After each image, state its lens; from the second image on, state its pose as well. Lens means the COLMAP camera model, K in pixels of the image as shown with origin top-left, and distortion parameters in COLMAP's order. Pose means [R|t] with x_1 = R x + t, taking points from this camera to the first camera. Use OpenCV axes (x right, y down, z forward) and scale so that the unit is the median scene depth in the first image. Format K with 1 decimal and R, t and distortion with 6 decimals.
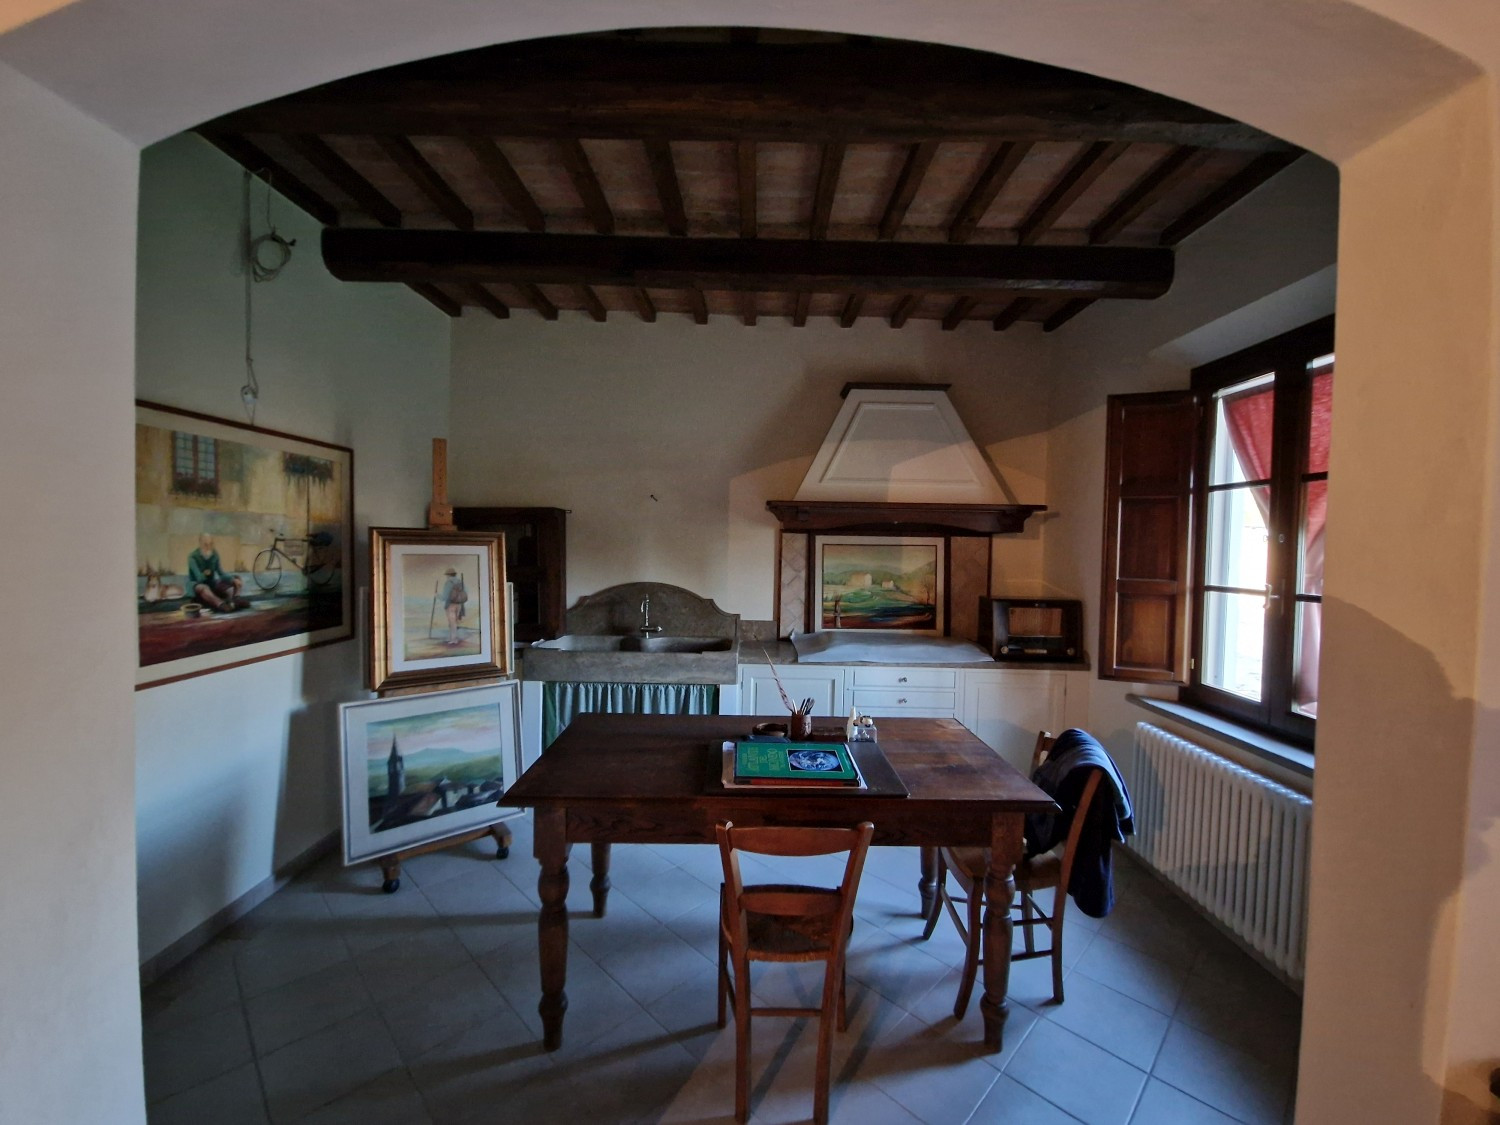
lens RADIAL K [[609.9, 0, 755.6], [0, 609.9, 560.5], [0, 0, 1]] dist [0.018166, -0.010956]
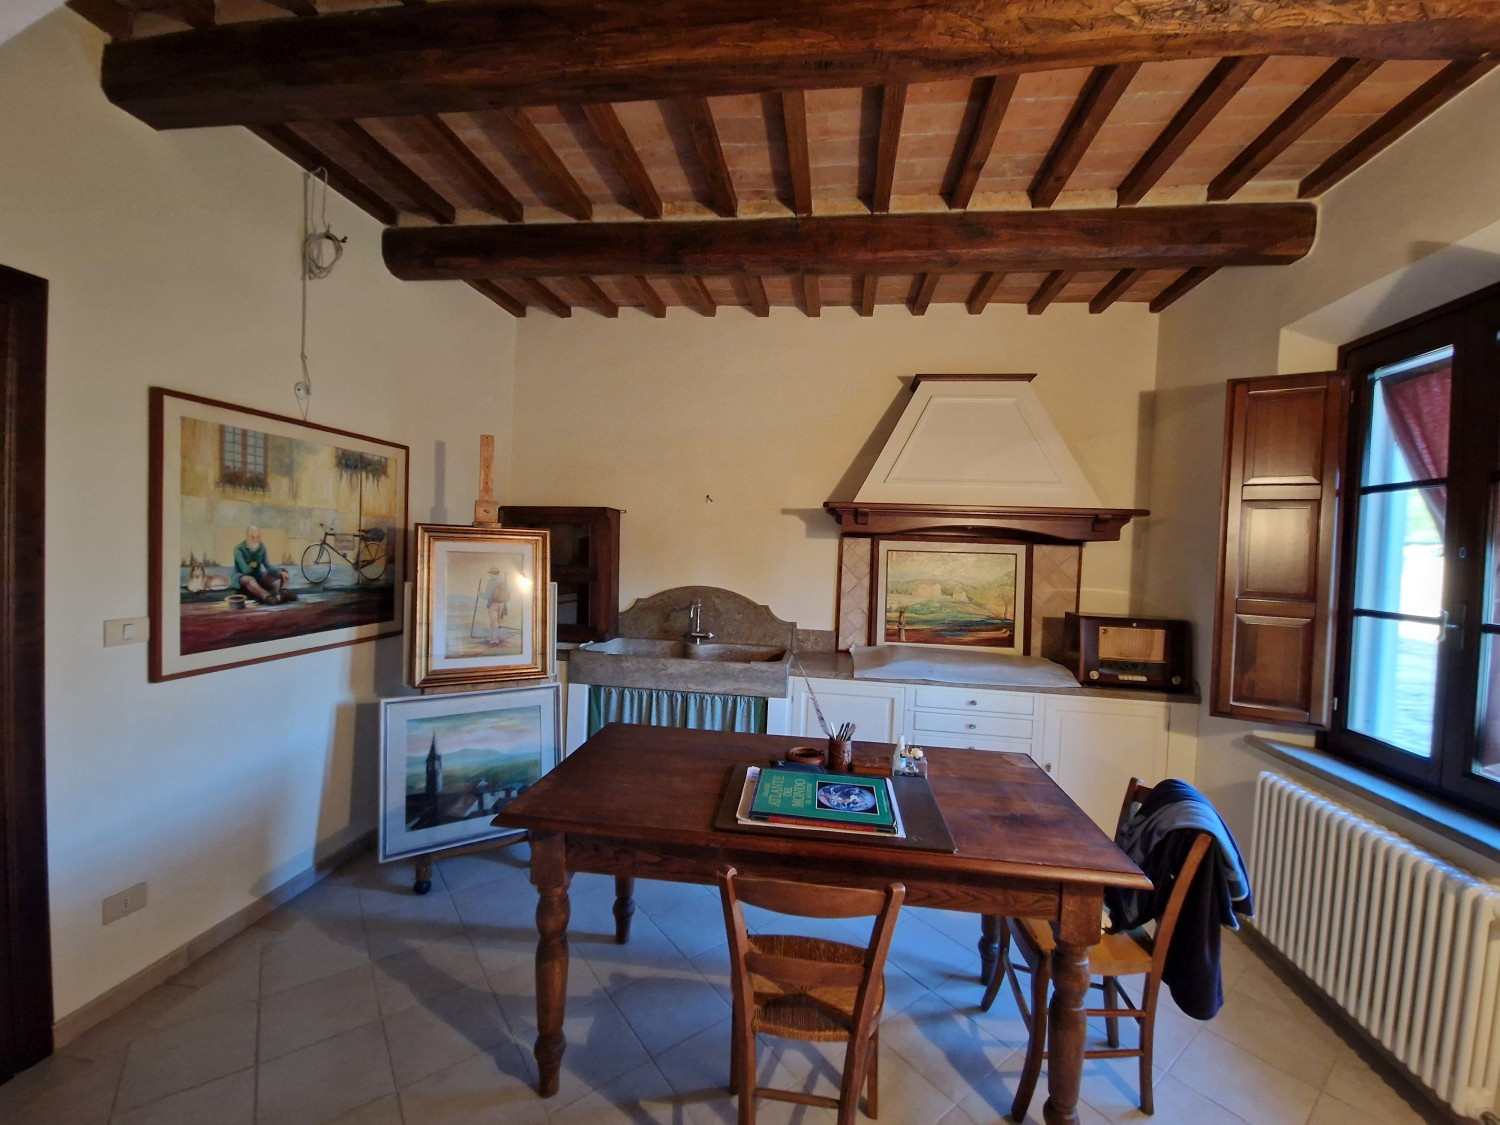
lens RADIAL K [[609.9, 0, 755.6], [0, 609.9, 560.5], [0, 0, 1]] dist [0.018166, -0.010956]
pose [[0.990594, 0.021726, -0.135097, 0.057142], [-0.023007, 0.999704, -0.007930, 0.001370], [0.134885, 0.010964, 0.990801, 0.088956]]
